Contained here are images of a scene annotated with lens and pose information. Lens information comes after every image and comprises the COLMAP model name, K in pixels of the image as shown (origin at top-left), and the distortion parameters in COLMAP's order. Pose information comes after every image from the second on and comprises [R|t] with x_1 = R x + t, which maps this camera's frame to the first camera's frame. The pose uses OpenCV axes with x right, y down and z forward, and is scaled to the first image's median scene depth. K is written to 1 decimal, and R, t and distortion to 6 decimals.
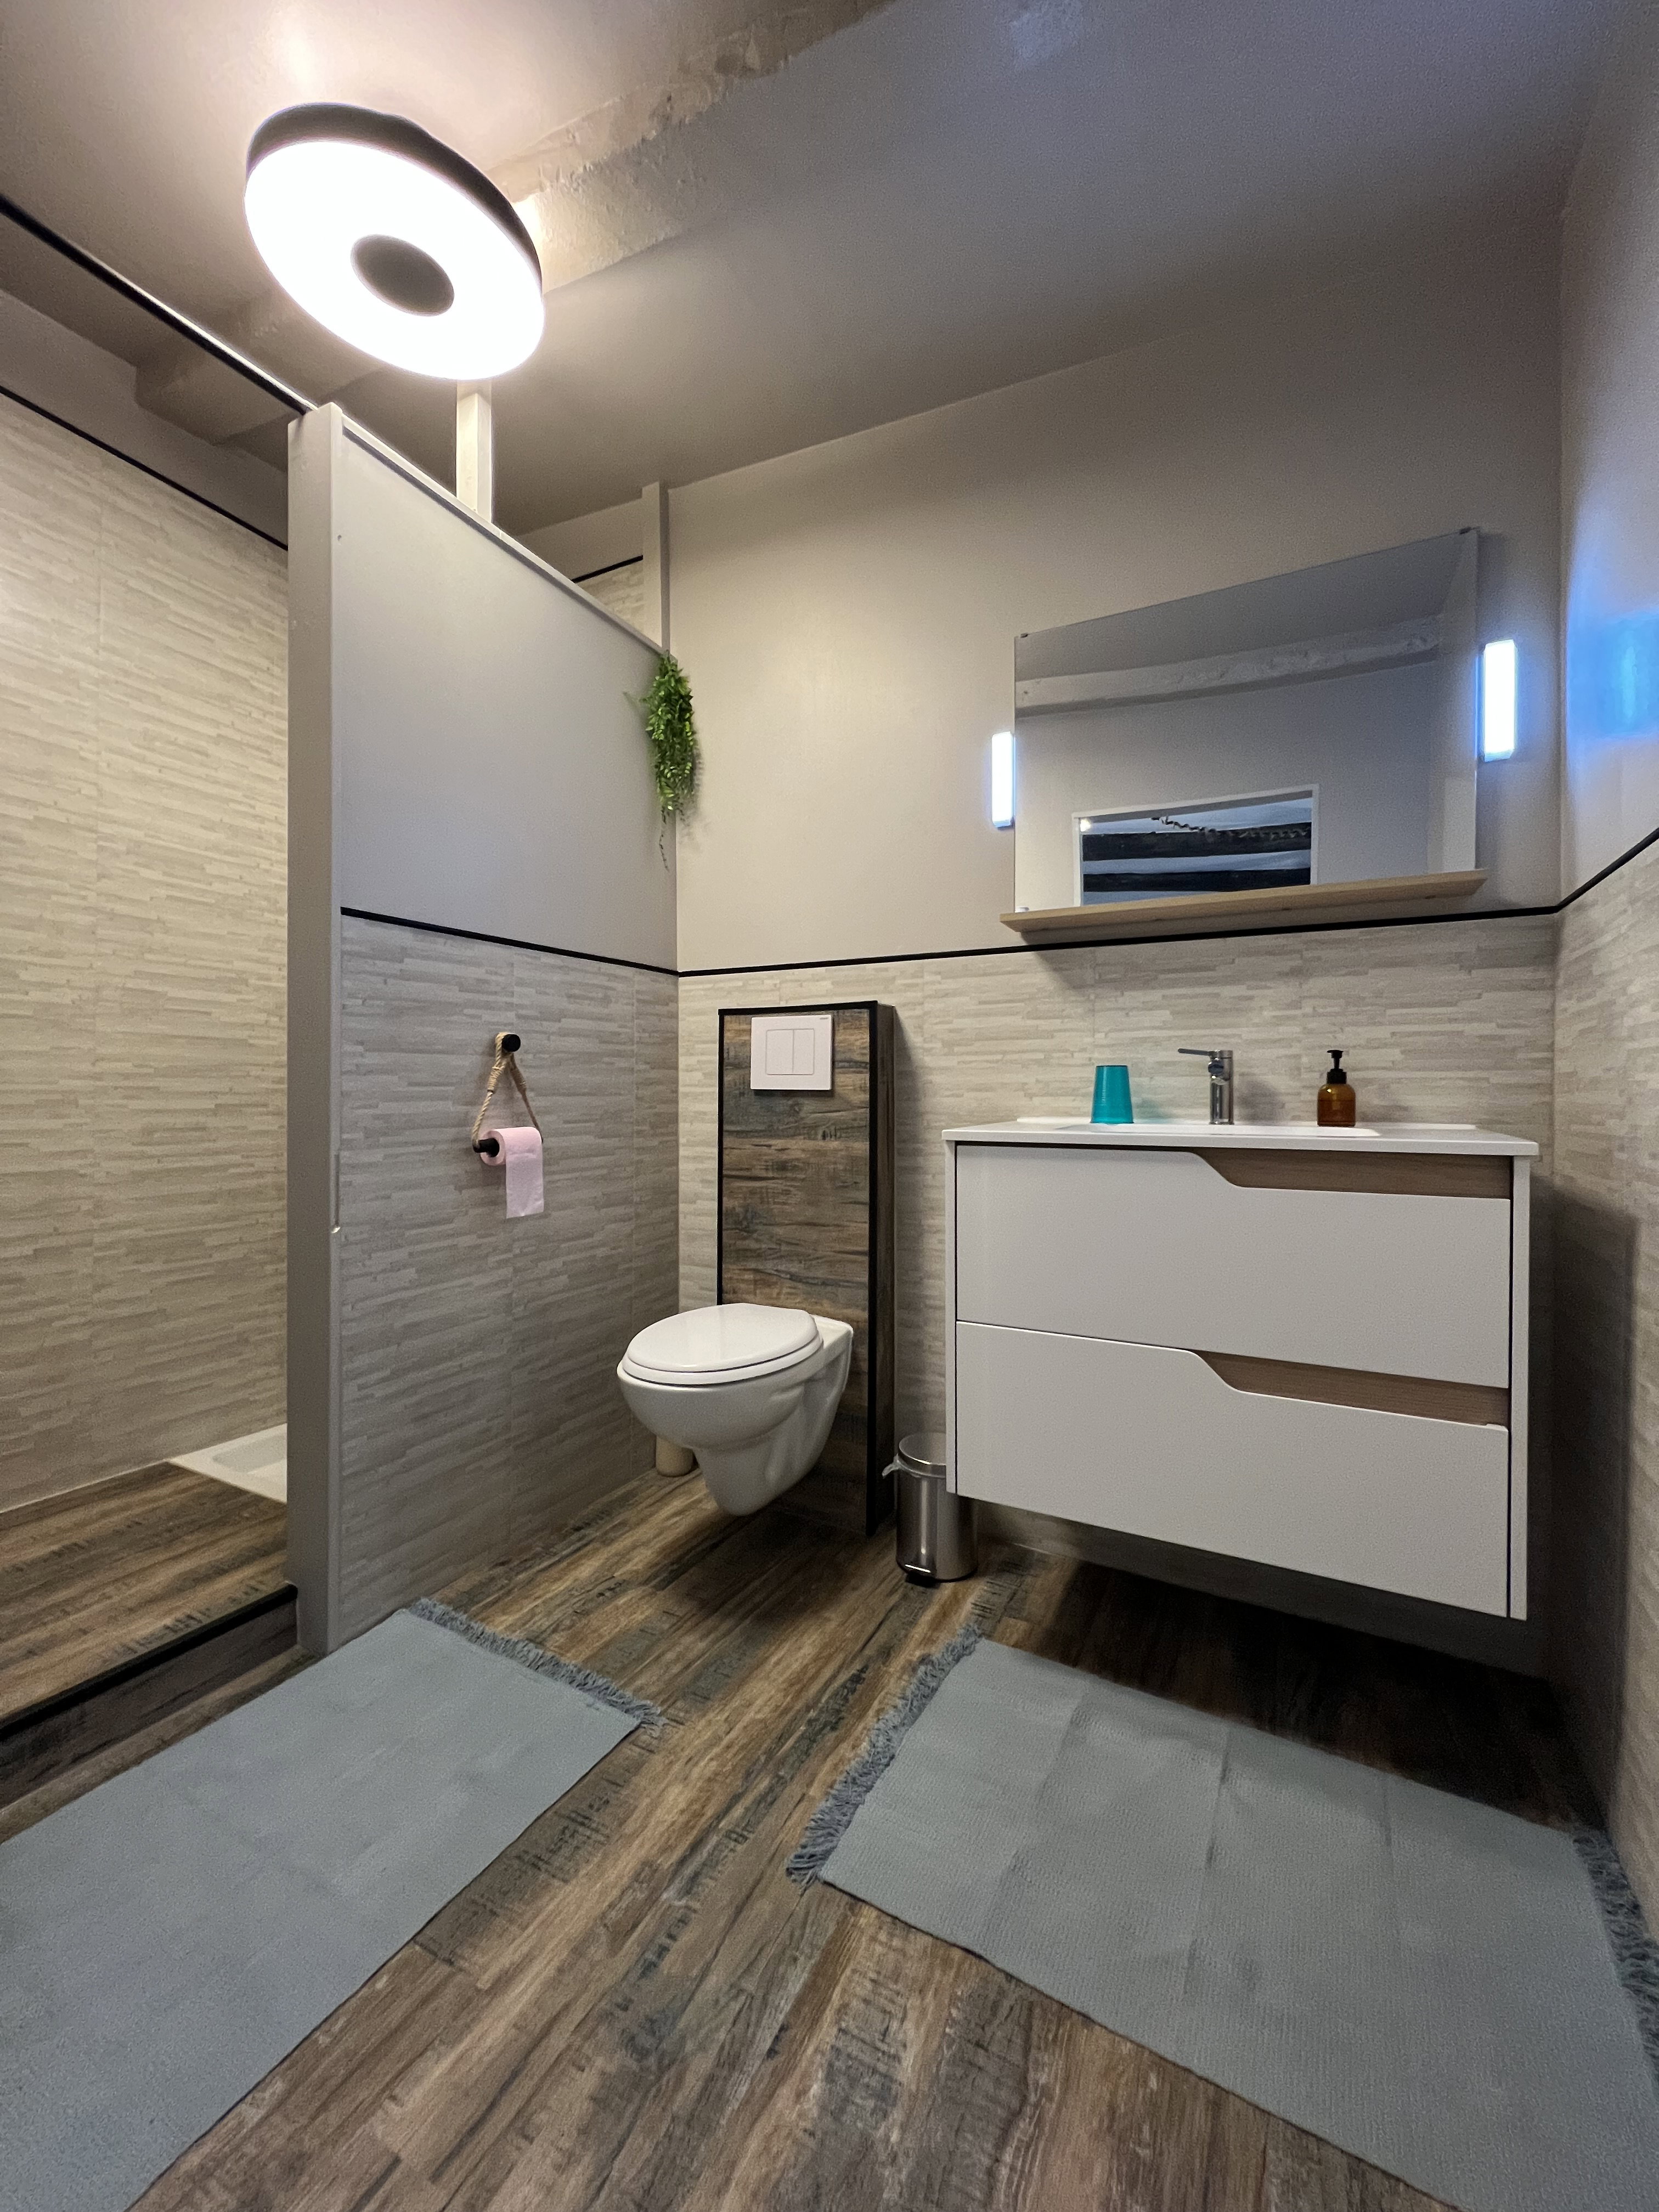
lens RADIAL K [[884.8, 0, 830.4], [0, 884.8, 1101.4], [0, 0, 1]] dist [0.000997, -0.000124]
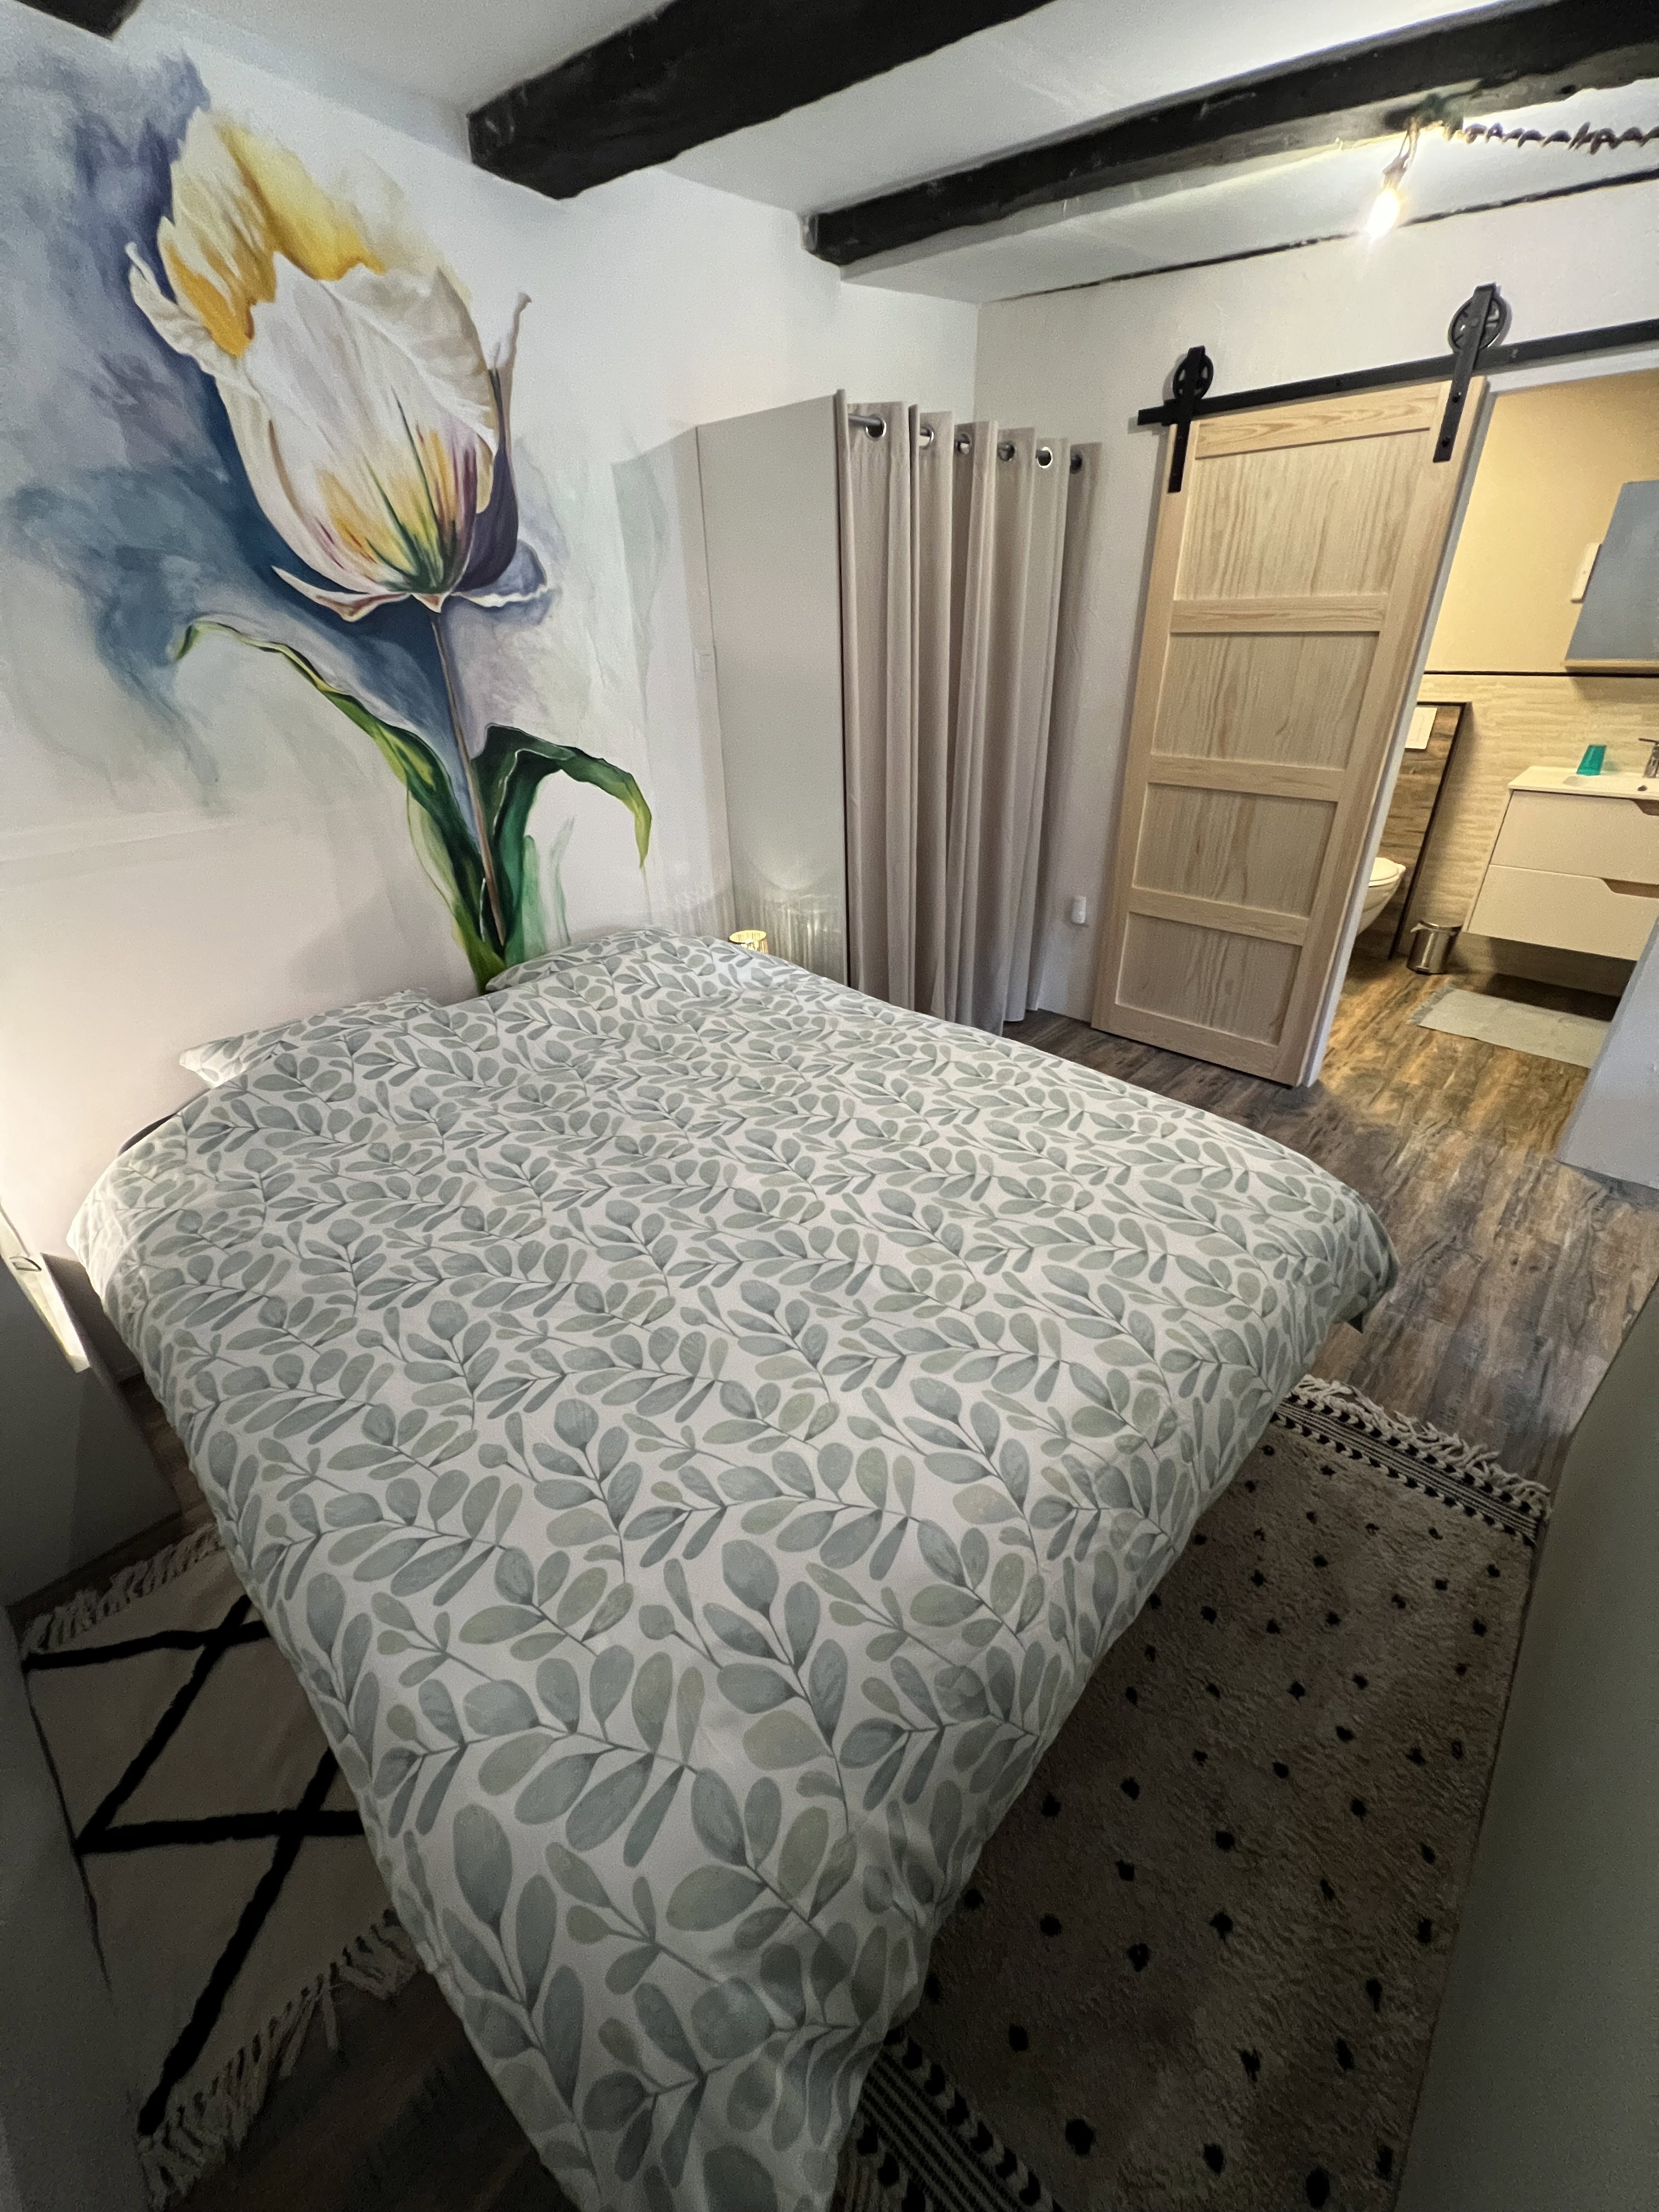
lens RADIAL K [[884.8, 0, 830.4], [0, 884.8, 1101.4], [0, 0, 1]] dist [0.000997, -0.000124]
pose [[0.965670, 0.100087, -0.239717, -0.830216], [0.027711, 0.877842, 0.478148, -0.344926], [0.258290, -0.468376, 0.844932, -1.597854]]
